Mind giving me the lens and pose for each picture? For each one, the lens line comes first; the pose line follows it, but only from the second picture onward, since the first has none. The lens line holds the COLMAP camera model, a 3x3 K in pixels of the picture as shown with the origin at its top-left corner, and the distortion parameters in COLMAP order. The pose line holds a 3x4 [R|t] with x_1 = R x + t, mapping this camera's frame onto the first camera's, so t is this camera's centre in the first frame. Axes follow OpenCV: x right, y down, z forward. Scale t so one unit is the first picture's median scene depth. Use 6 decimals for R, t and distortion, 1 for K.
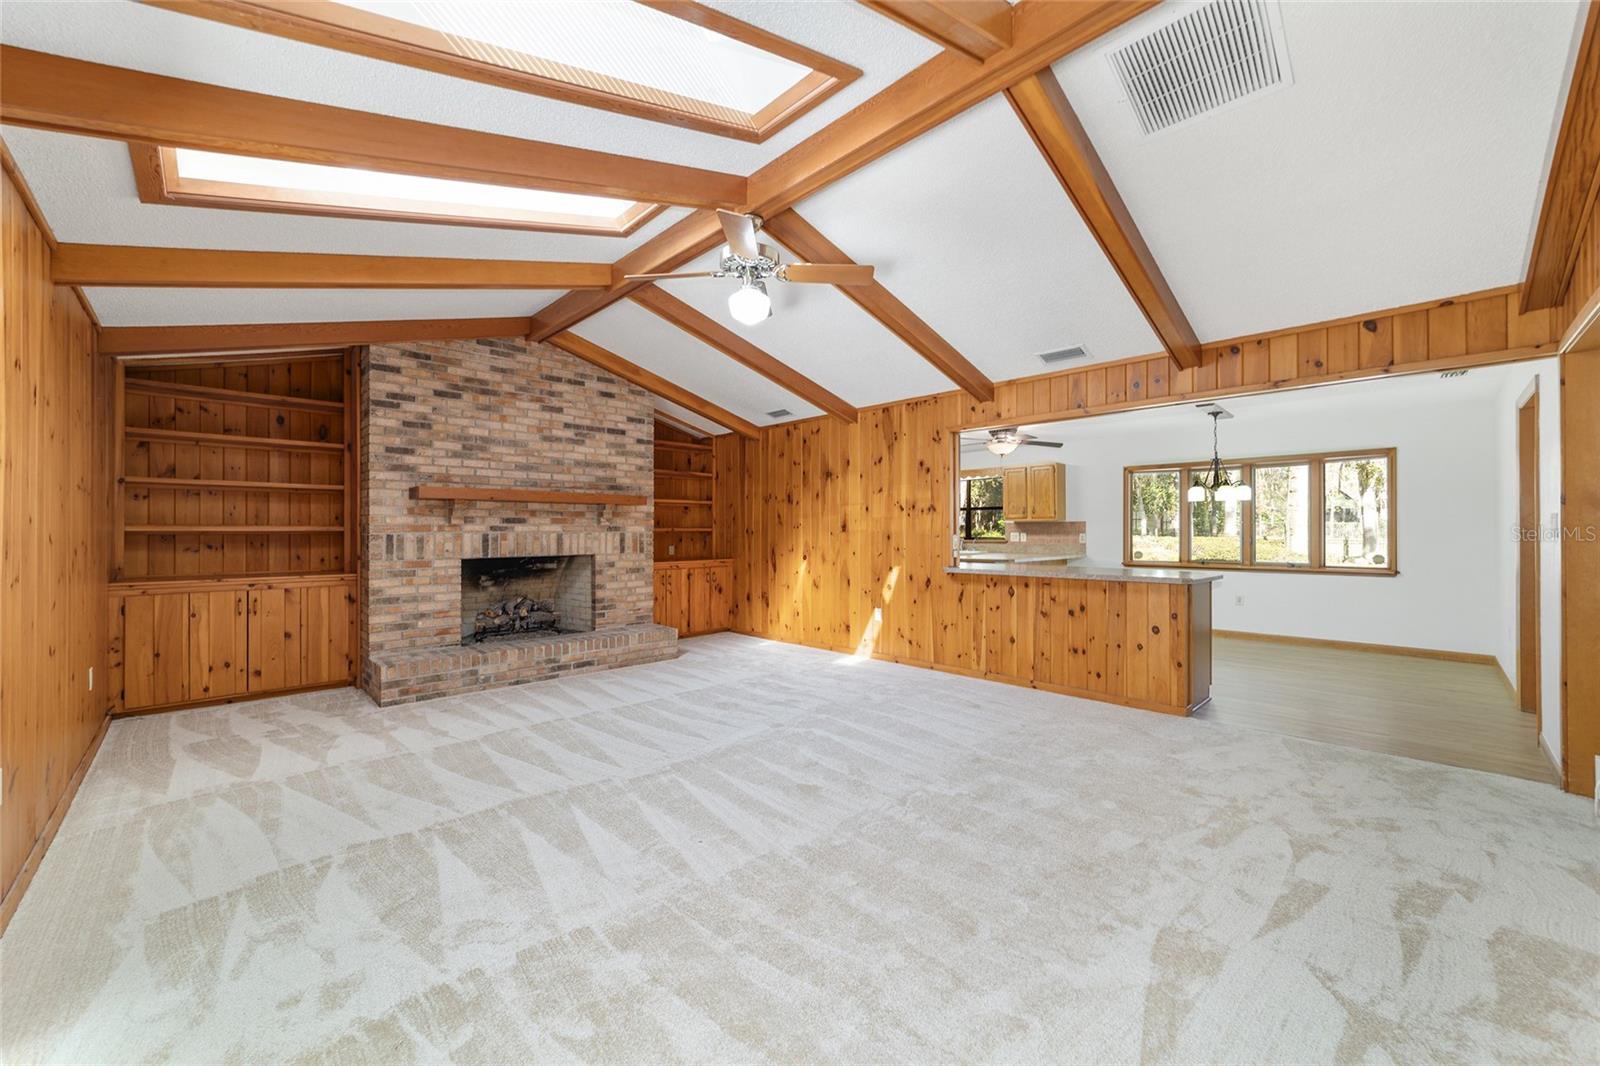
lens RADIAL K [[626.2, 0, 795.5], [0, 626.2, 530.2], [0, 0, 1]] dist [-0.001068, -0.000043]
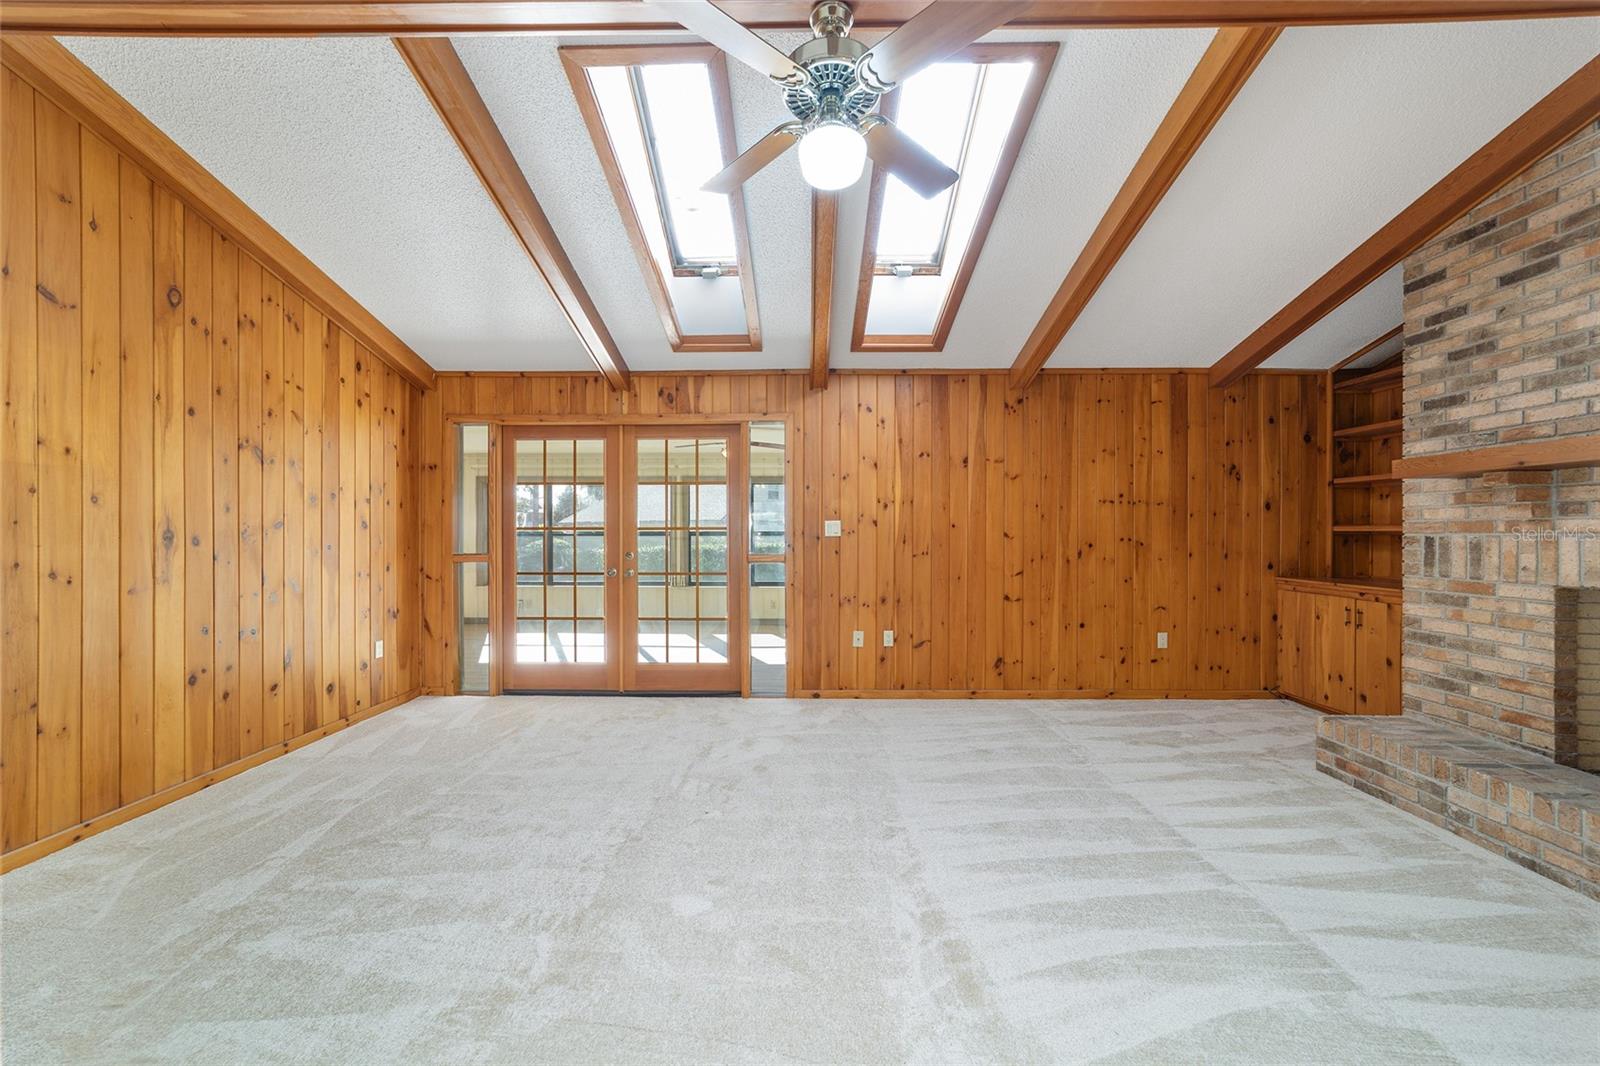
lens RADIAL K [[611.7, 0, 796.3], [0, 611.7, 535.1], [0, 0, 1]] dist [-0.007590, 0.001571]
pose [[-0.712953, 0.005609, -0.701190, 0.249788], [0.002689, 0.999983, 0.005265, 0.000176], [0.701207, 0.001868, -0.712955, 0.959705]]
